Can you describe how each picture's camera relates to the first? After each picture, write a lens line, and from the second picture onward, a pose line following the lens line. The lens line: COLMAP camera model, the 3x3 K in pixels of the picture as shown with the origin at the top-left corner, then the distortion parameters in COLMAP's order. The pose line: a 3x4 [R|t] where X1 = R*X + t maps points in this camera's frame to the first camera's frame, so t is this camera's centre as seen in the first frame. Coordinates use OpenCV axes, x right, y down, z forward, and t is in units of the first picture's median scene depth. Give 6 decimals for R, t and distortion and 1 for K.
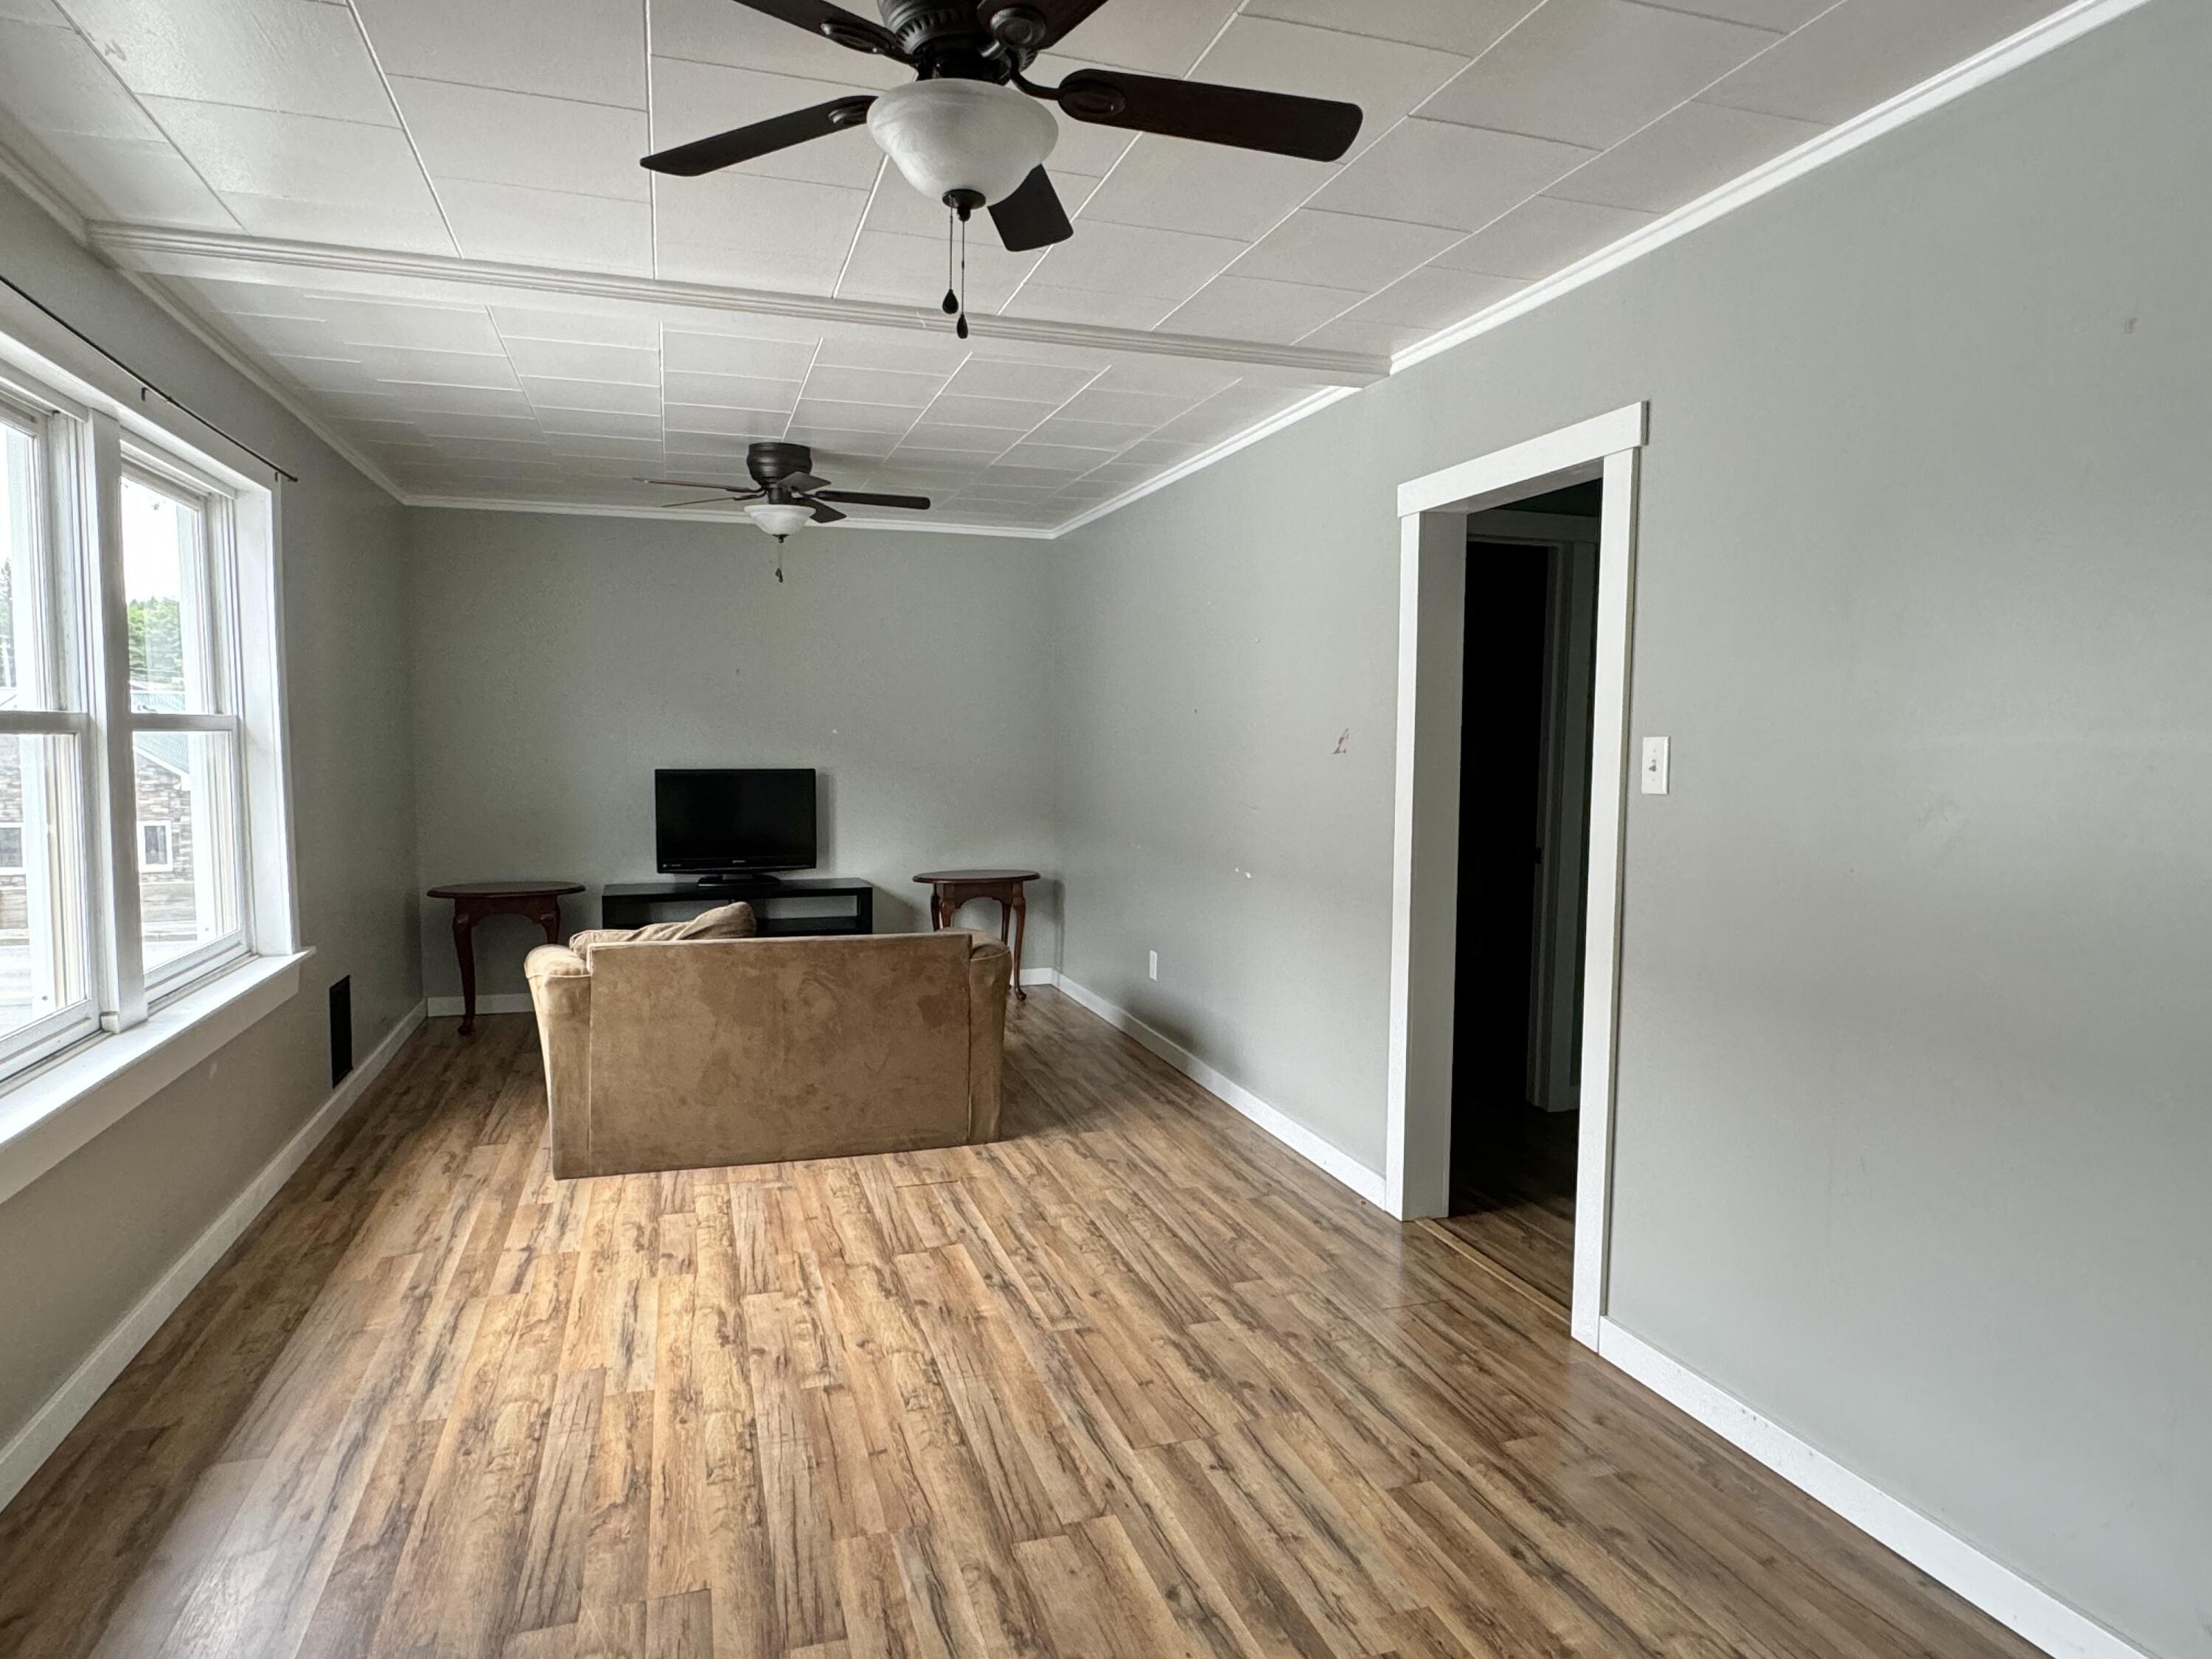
lens RADIAL K [[1299.9, 0, 1106.0], [0, 1299.9, 829.5], [0, 0, 1]] dist [-0.001916, -0.003227]
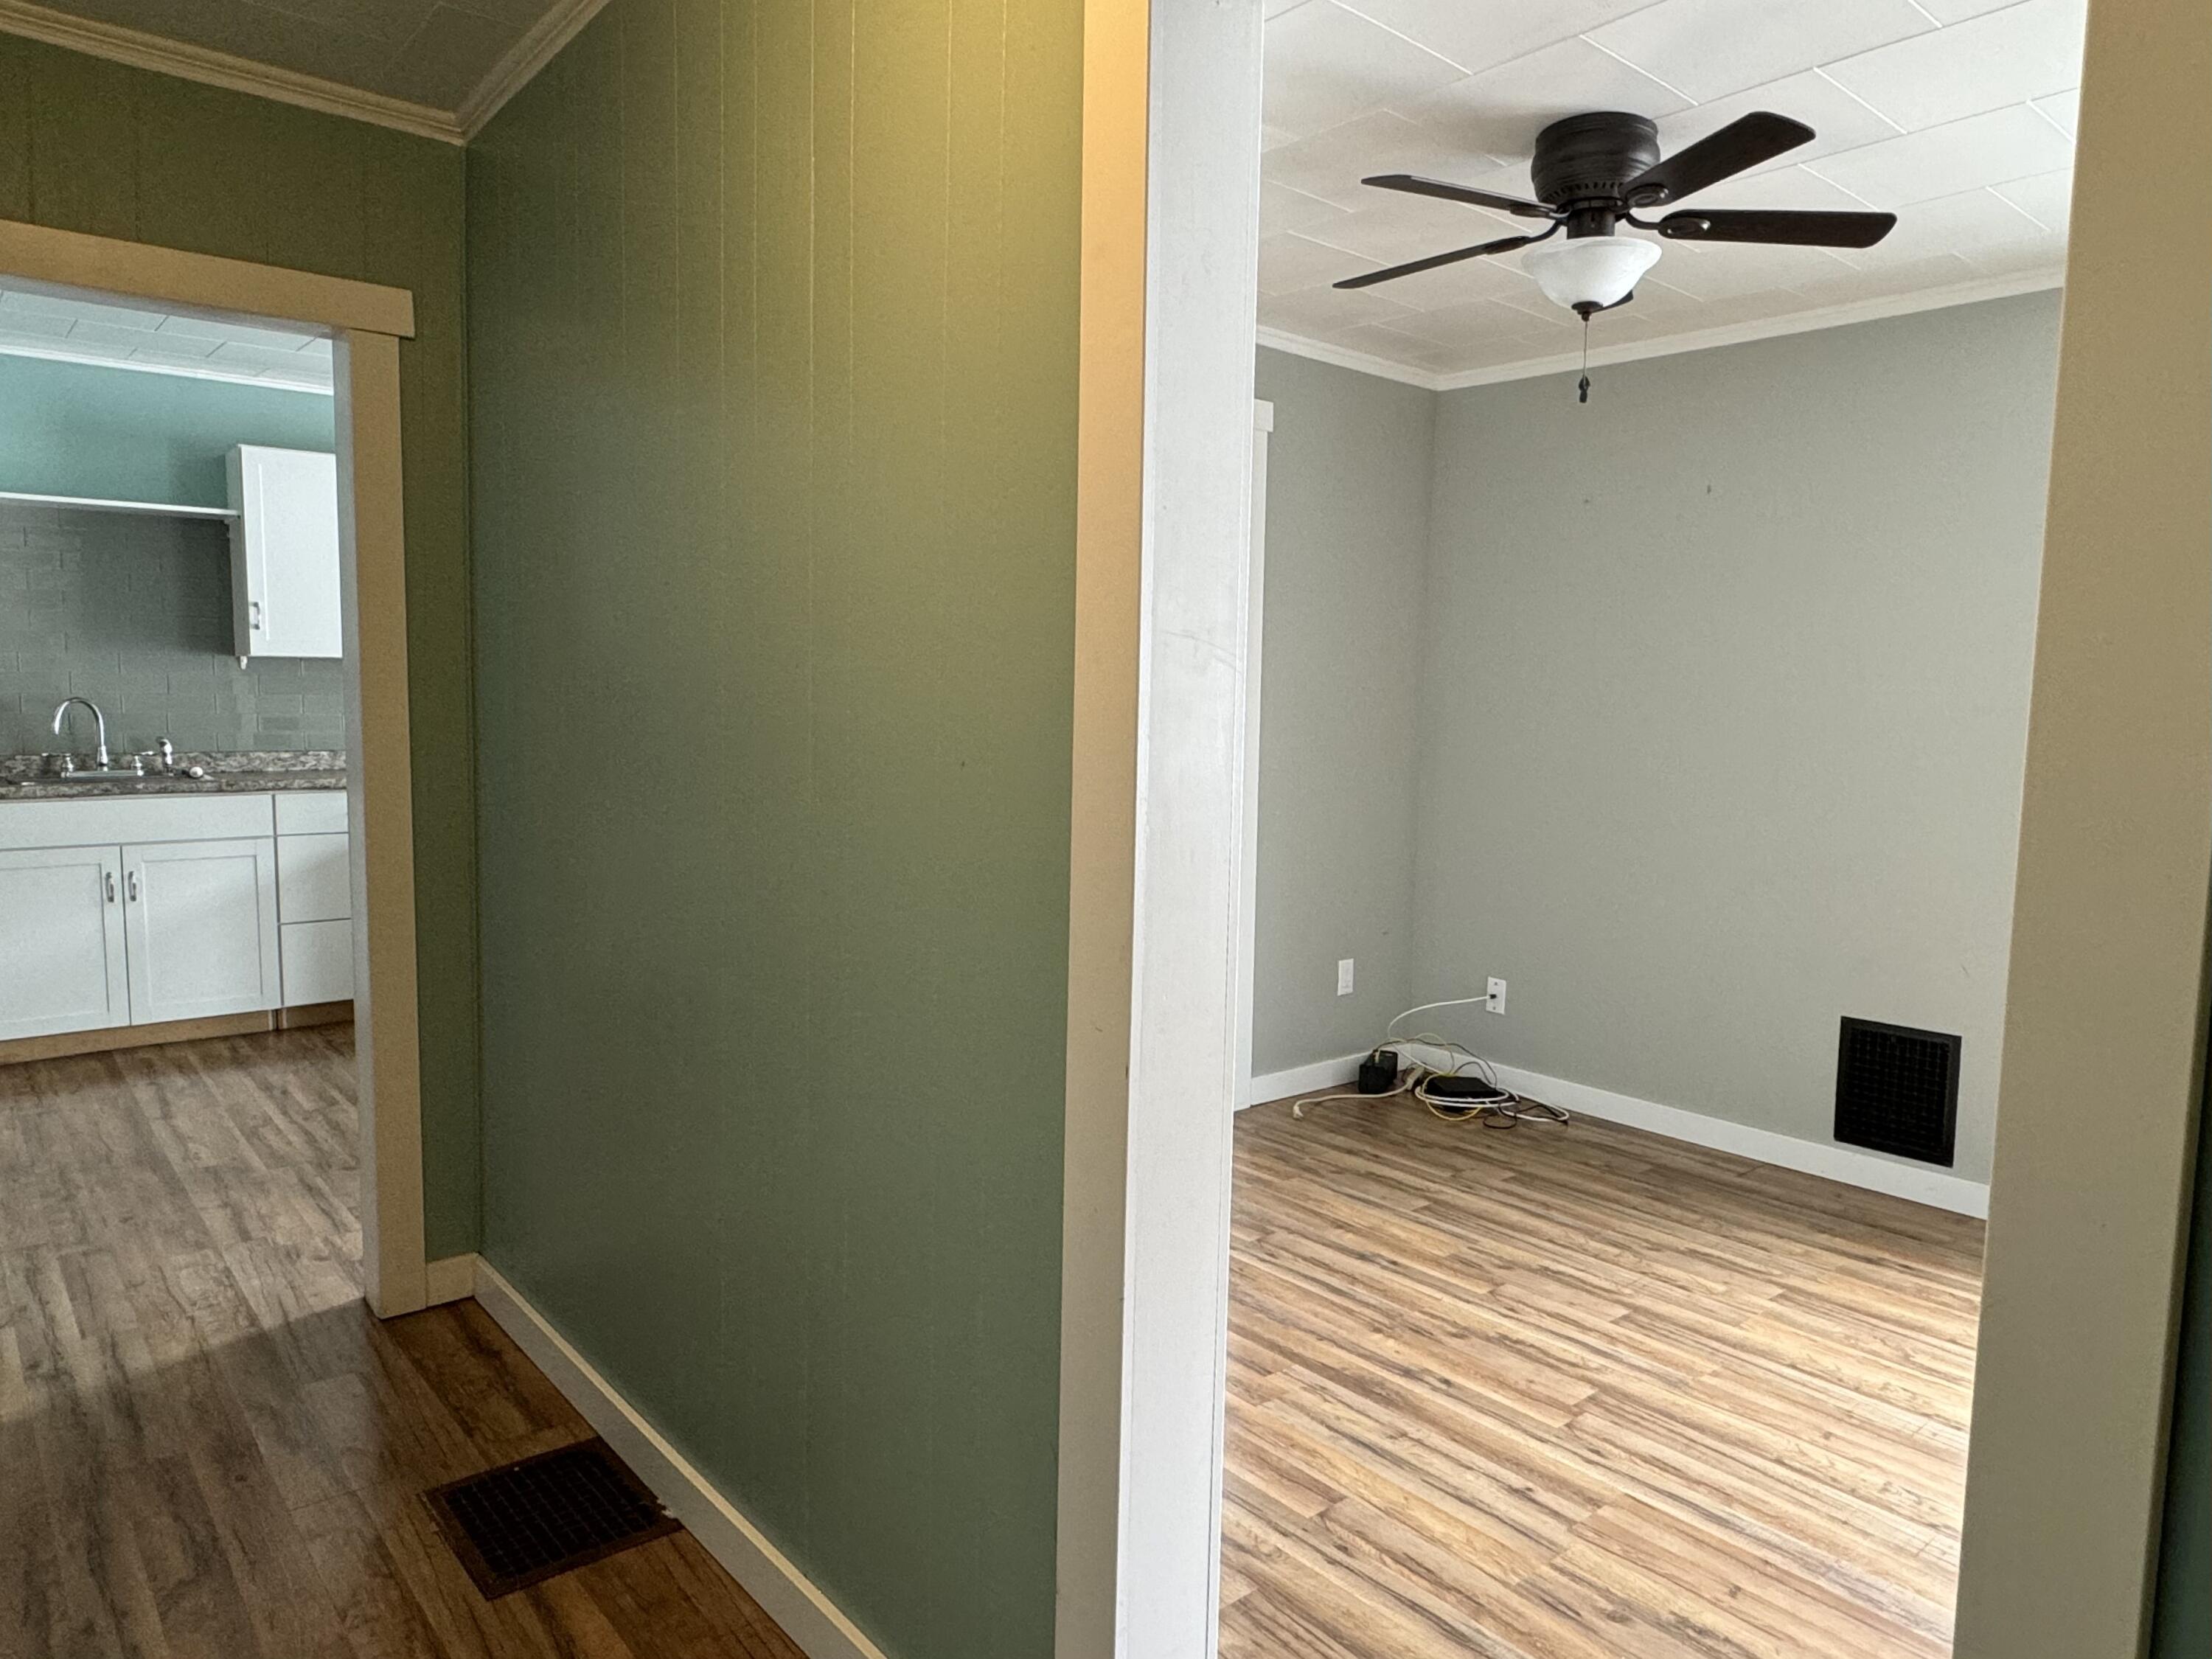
lens RADIAL K [[1424.0, 0, 1090.0], [0, 1424.0, 832.4], [0, 0, 1]] dist [-0.001527, -0.000849]
pose [[-0.929003, 0.007385, -0.369999, 0.698233], [-0.053264, 0.986723, 0.153429, -0.087711], [0.366220, 0.162243, -0.916275, 1.654410]]
